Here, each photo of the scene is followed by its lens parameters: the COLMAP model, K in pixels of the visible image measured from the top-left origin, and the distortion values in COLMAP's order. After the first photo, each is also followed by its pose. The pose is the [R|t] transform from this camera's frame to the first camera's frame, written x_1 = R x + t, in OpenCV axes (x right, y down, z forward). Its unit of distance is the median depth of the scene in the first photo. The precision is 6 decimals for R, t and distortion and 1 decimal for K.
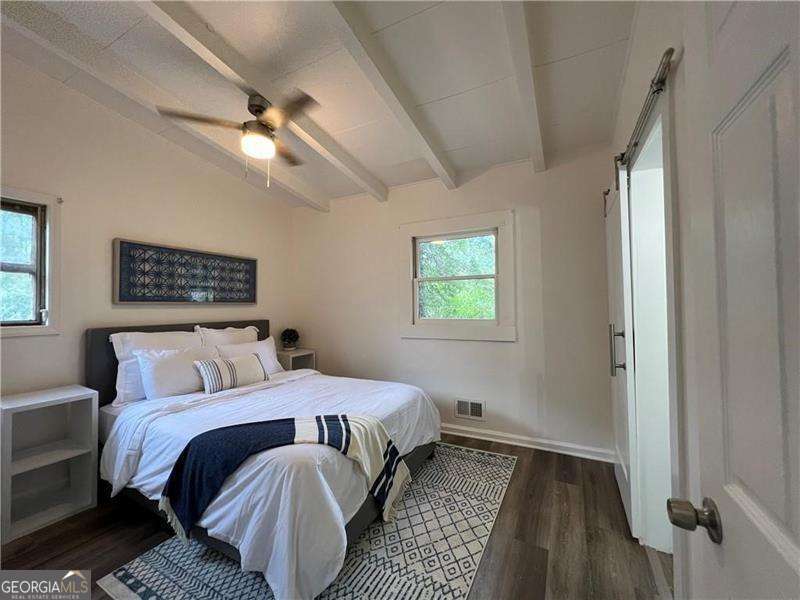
lens RADIAL K [[321.5, 0, 399.4], [0, 321.5, 296.4], [0, 0, 1]] dist [-0.003948, 0.000298]
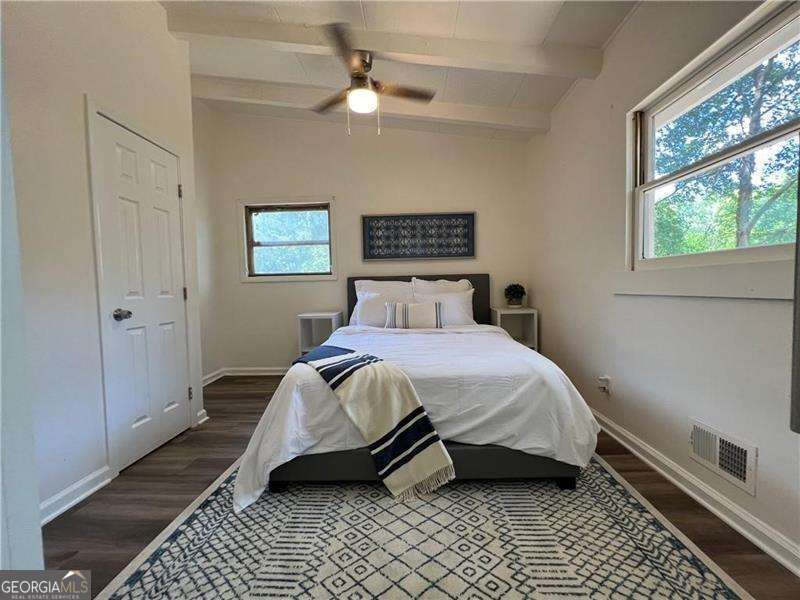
lens RADIAL K [[321.5, 0, 398.8], [0, 321.5, 300.9], [0, 0, 1]] dist [-0.003948, 0.000298]
pose [[0.426517, 0.042142, -0.903497, 0.470456], [0.045041, 0.996685, 0.067751, 0.104260], [0.903357, -0.069592, 0.423205, 0.481380]]
